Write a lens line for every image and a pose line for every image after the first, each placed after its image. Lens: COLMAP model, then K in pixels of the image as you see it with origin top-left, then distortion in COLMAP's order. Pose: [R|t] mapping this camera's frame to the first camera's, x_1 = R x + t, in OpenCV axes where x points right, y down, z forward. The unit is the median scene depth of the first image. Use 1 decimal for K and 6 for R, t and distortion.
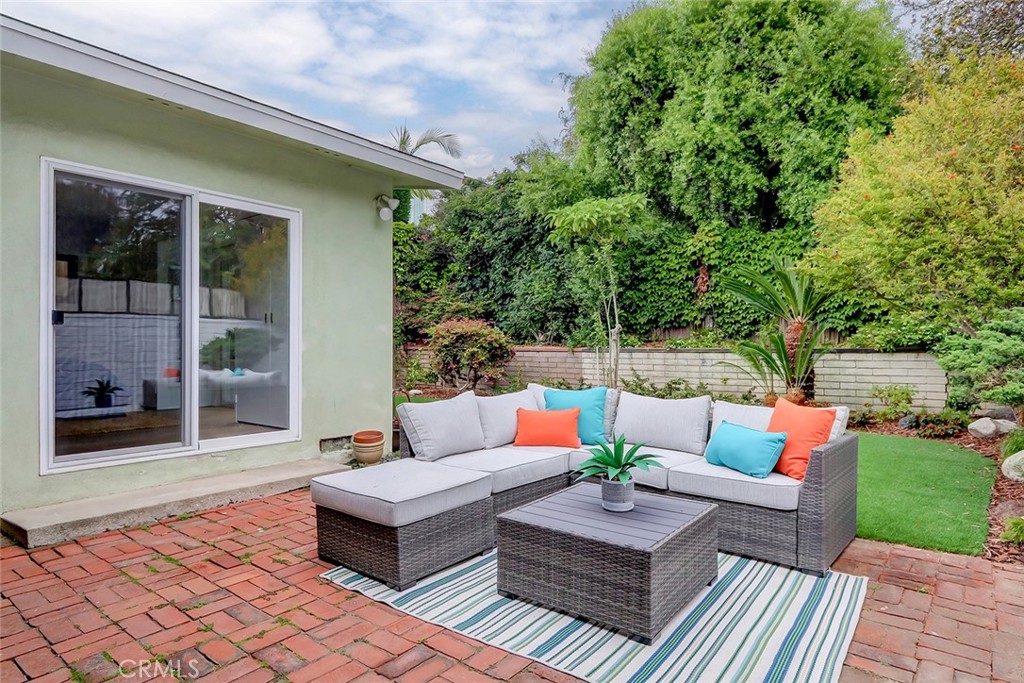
lens RADIAL K [[592.4, 0, 511.3], [0, 592.4, 346.6], [0, 0, 1]] dist [0.000321, 0.027861]
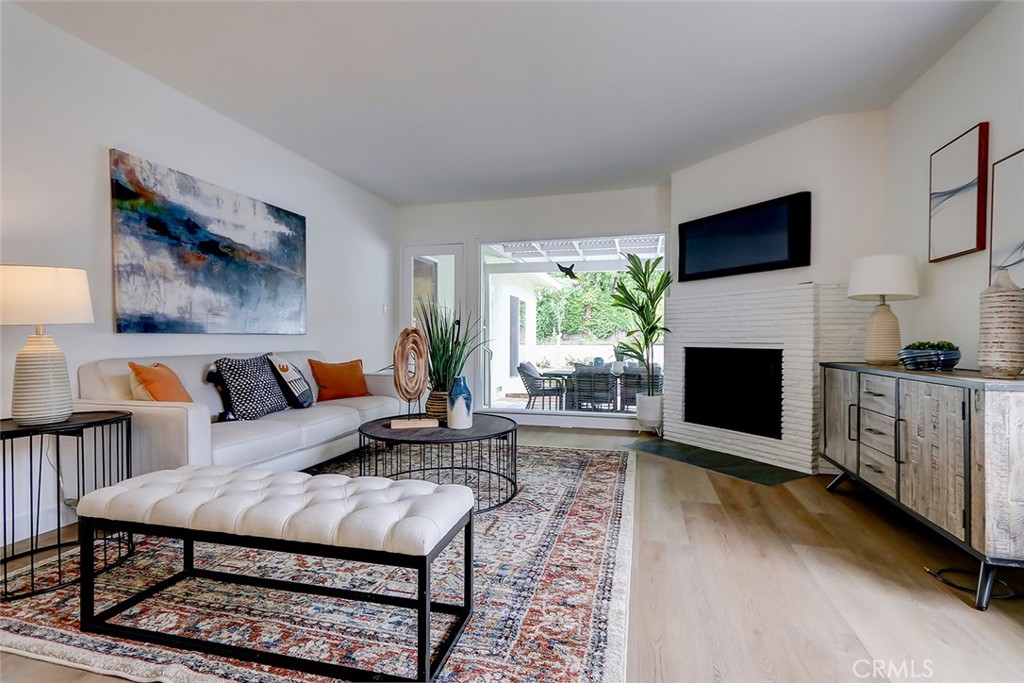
lens RADIAL K [[470.6, 0, 513.2], [0, 470.6, 342.0], [0, 0, 1]] dist [0.001968, 0.000136]
pose [[0.921855, -0.002944, 0.387524, -0.724291], [0.000165, 0.999974, 0.007205, -0.015718], [-0.387535, -0.006578, 0.921831, -0.630065]]
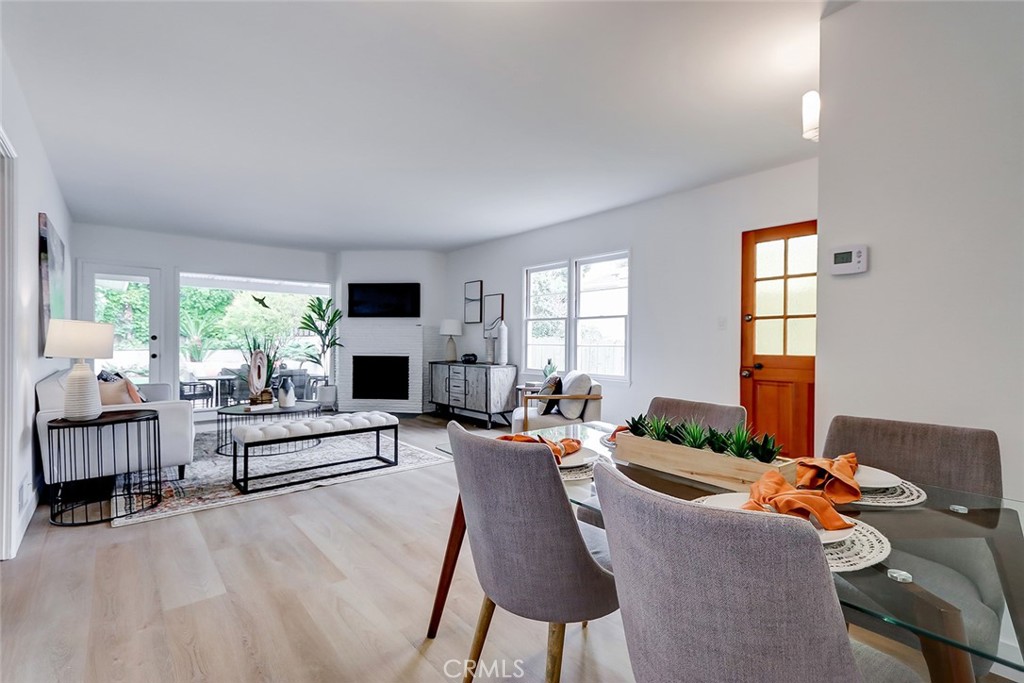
lens RADIAL K [[470.6, 0, 513.2], [0, 470.6, 342.0], [0, 0, 1]] dist [0.001968, 0.000136]
pose [[0.206855, -0.002179, 0.978369, -1.097818], [-0.004363, 0.999986, 0.003150, -0.033413], [-0.978362, -0.004920, 0.206842, -0.696302]]
